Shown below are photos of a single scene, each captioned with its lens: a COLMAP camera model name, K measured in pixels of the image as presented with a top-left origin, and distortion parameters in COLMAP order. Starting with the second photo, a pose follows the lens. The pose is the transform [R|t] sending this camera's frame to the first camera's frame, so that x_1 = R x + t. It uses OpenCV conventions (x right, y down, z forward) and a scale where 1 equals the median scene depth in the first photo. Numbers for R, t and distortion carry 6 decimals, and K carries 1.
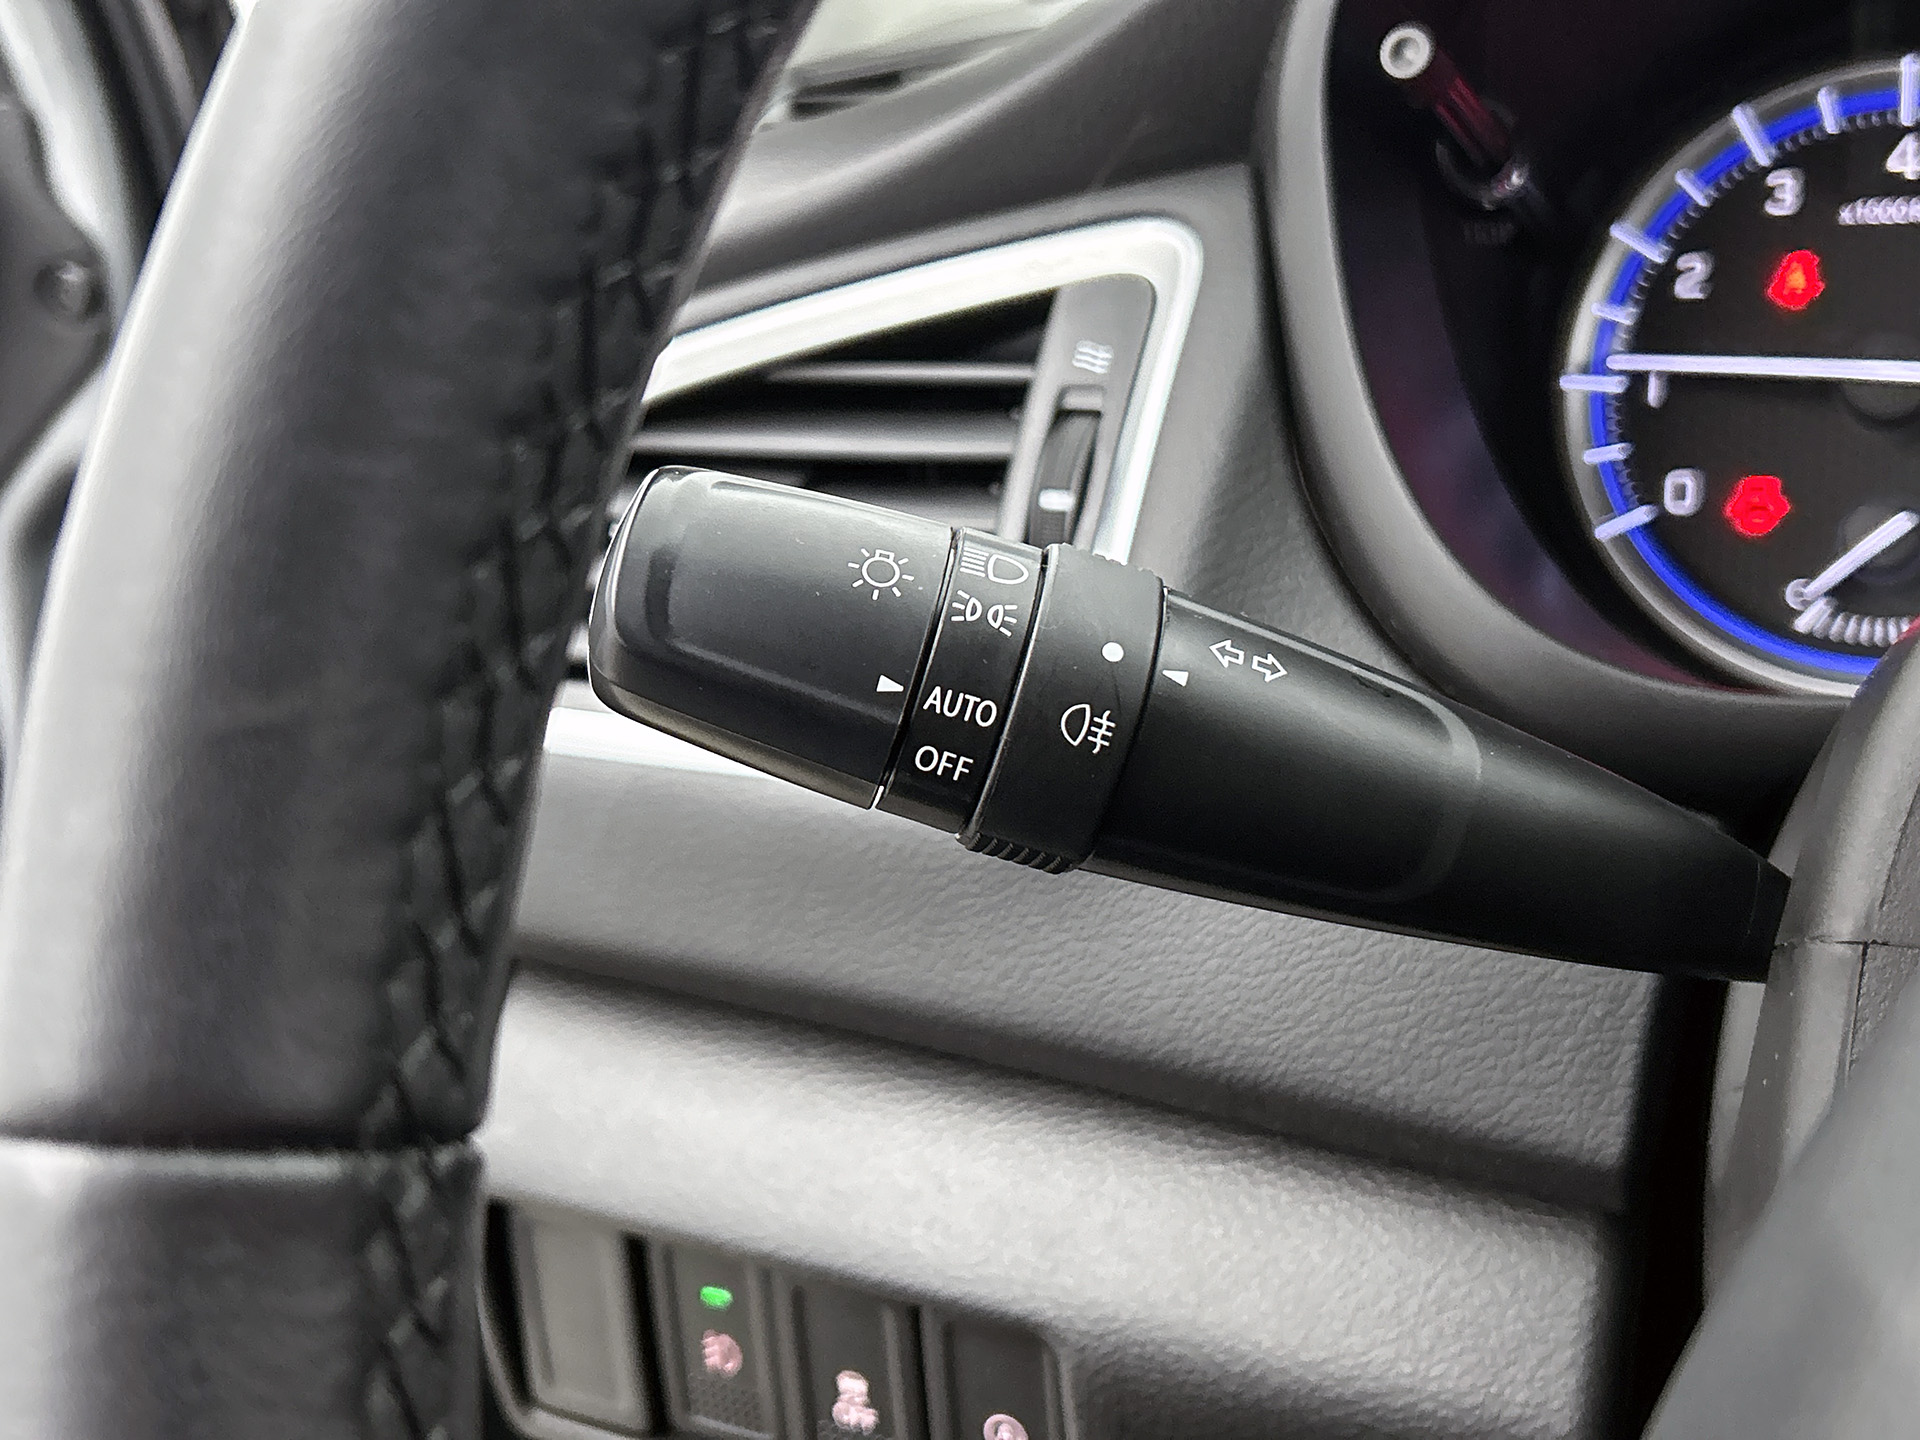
lens RADIAL K [[2317.1, 0, 960.0], [0, 2317.1, 720.0], [0, 0, 1]] dist [0.138434, -0.545886]
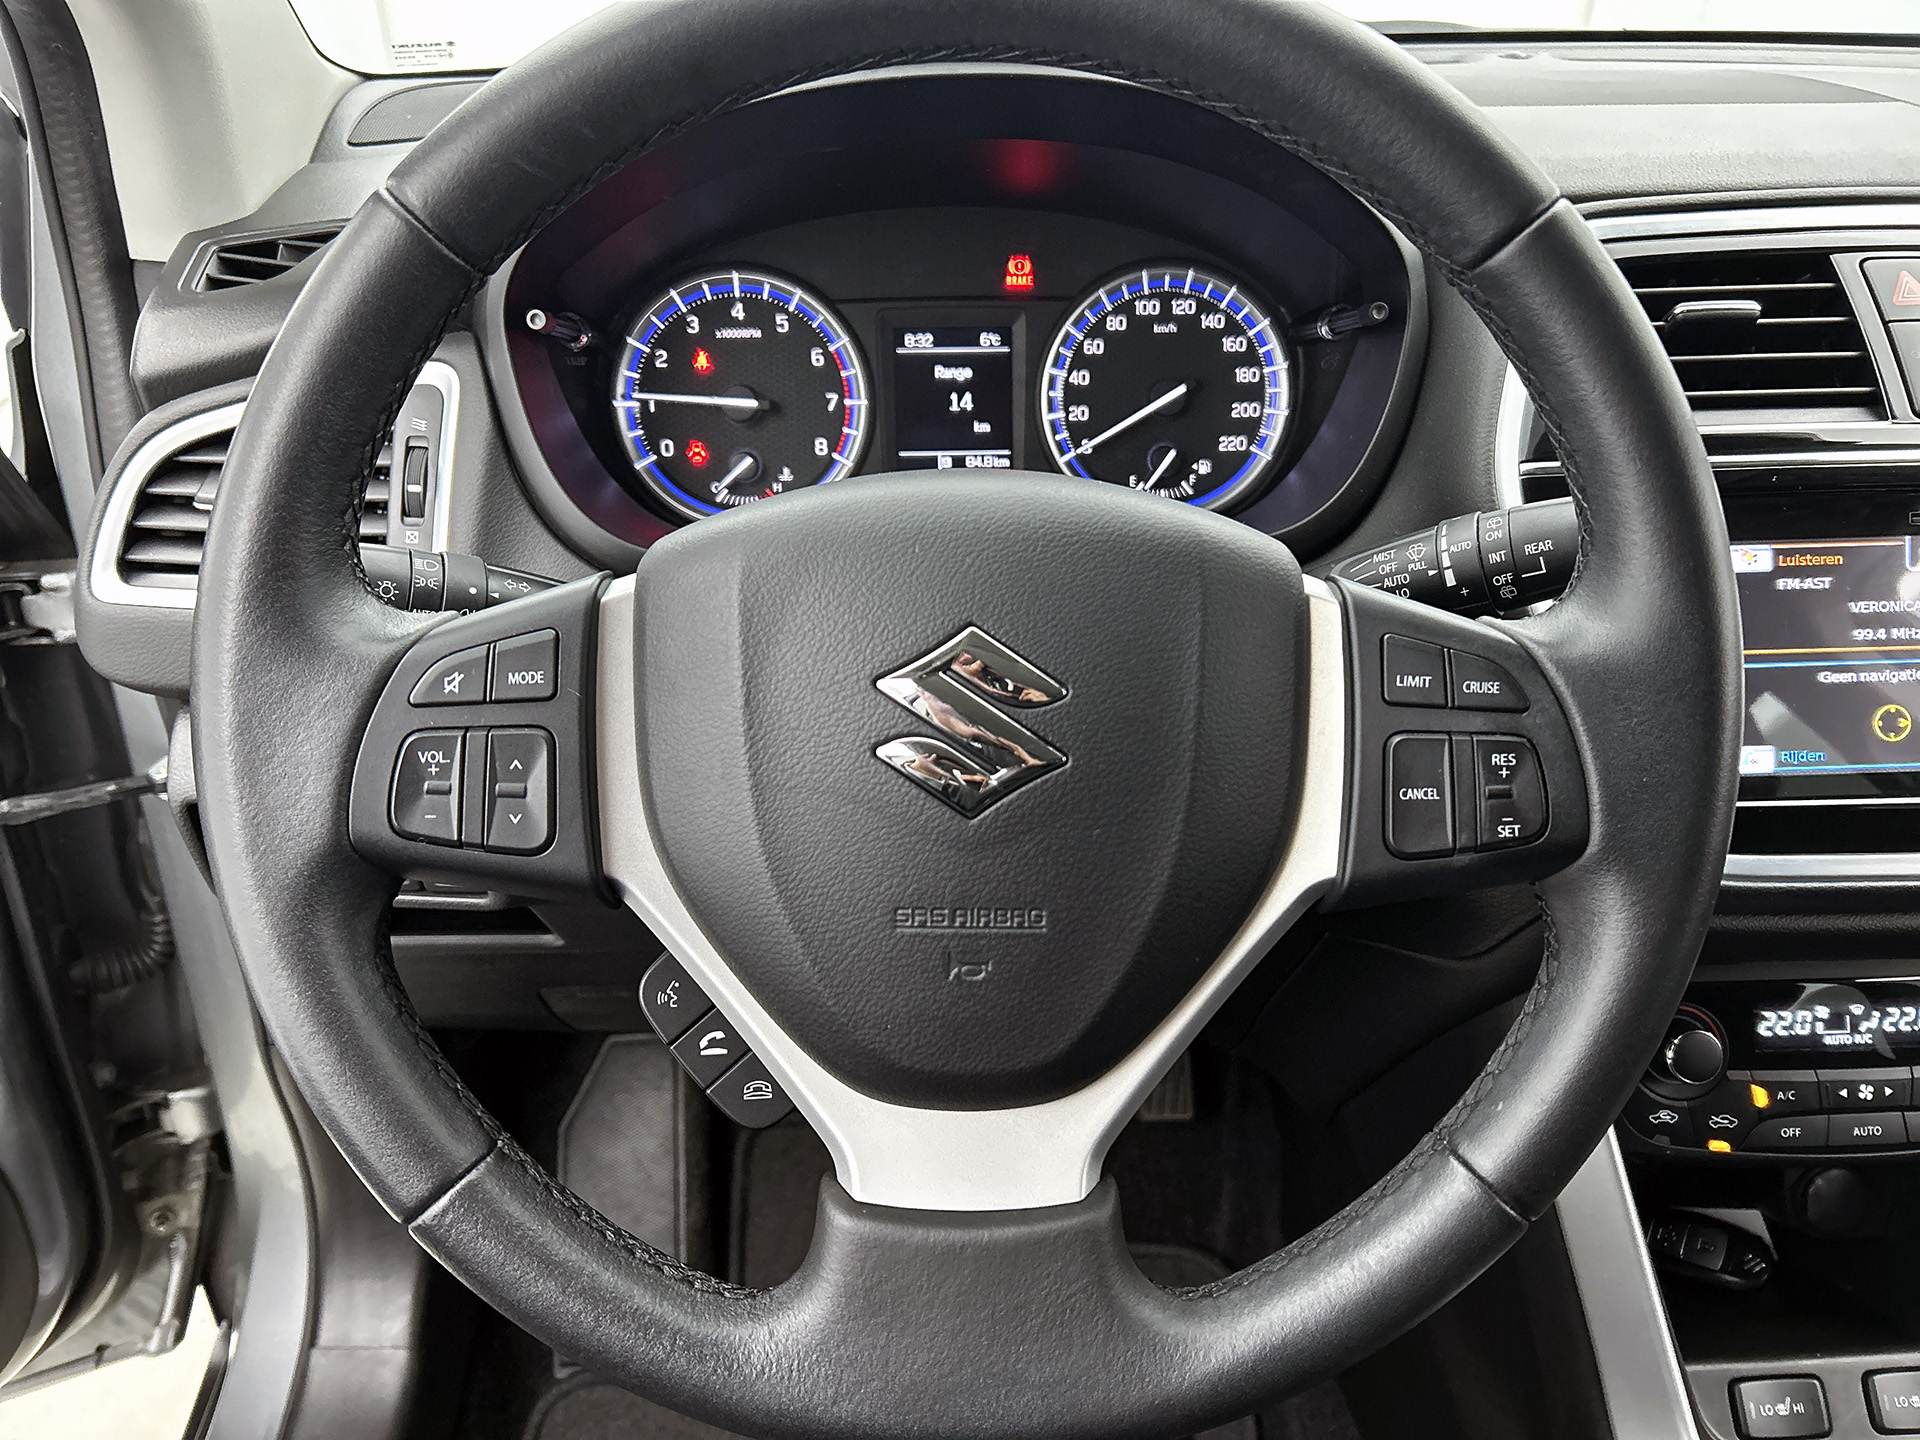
lens RADIAL K [[1467.5, 0, 966.9], [0, 1467.5, 730.7], [0, 0, 1]] dist [0.060414, -0.093851]
pose [[0.898397, -0.160079, 0.408972, -0.102179], [0.070375, 0.971645, 0.225727, -0.141060], [-0.433510, -0.174011, 0.884188, -0.611867]]
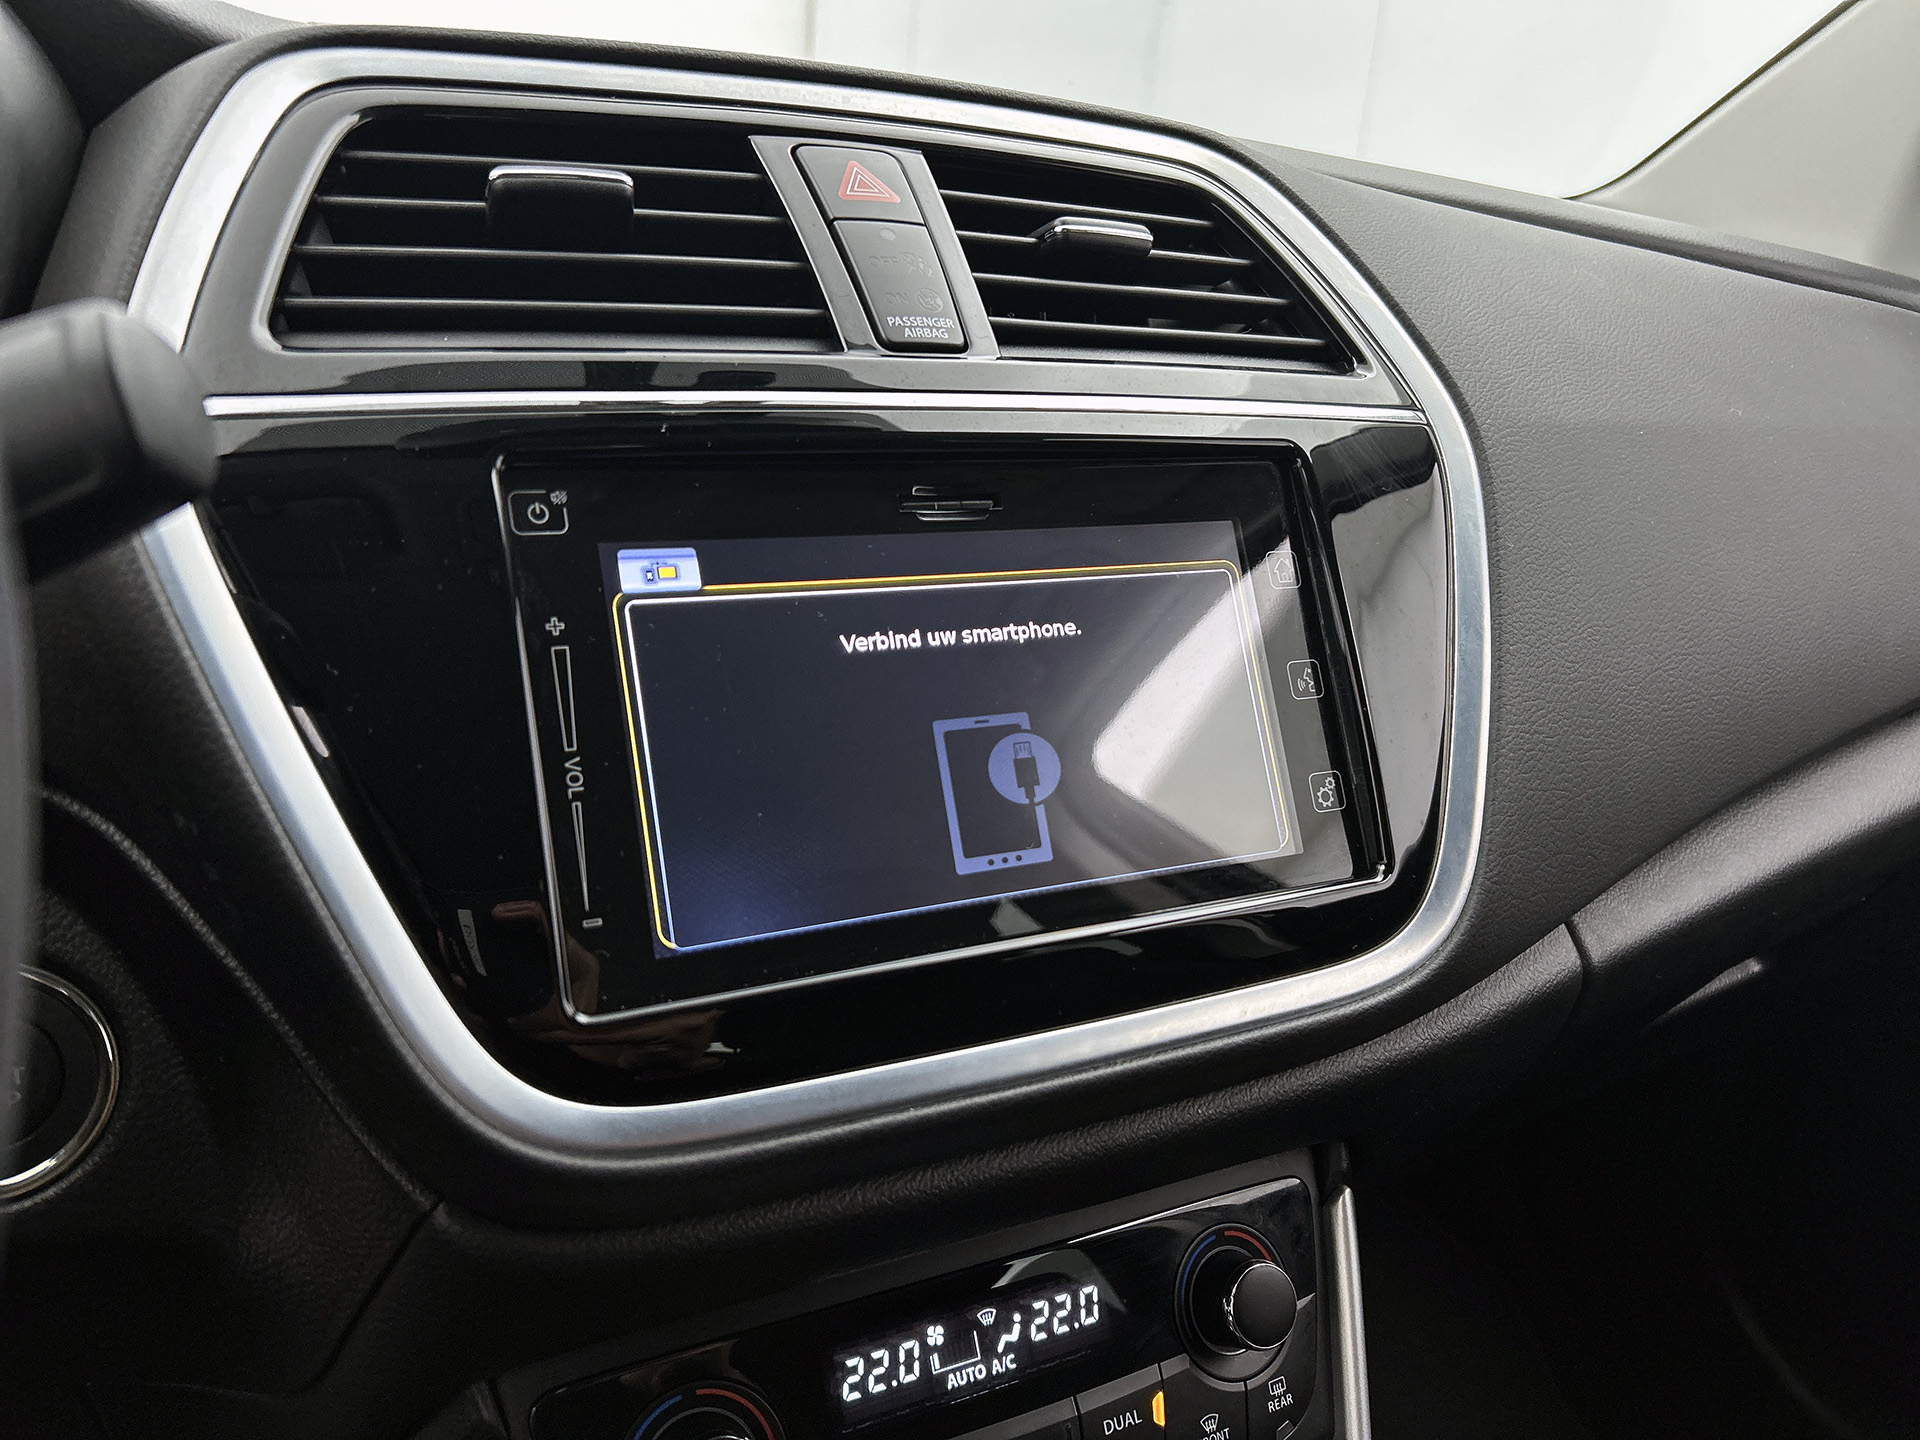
lens RADIAL K [[1464.5, 0, 960.0], [0, 1464.5, 720.0], [0, 0, 1]] dist [-0.004613, -0.001925]
pose [[0.624159, -0.129671, 0.770462, 0.612825], [0.119010, 0.990403, 0.070277, 0.101853], [-0.772180, 0.047828, 0.633601, -0.306738]]
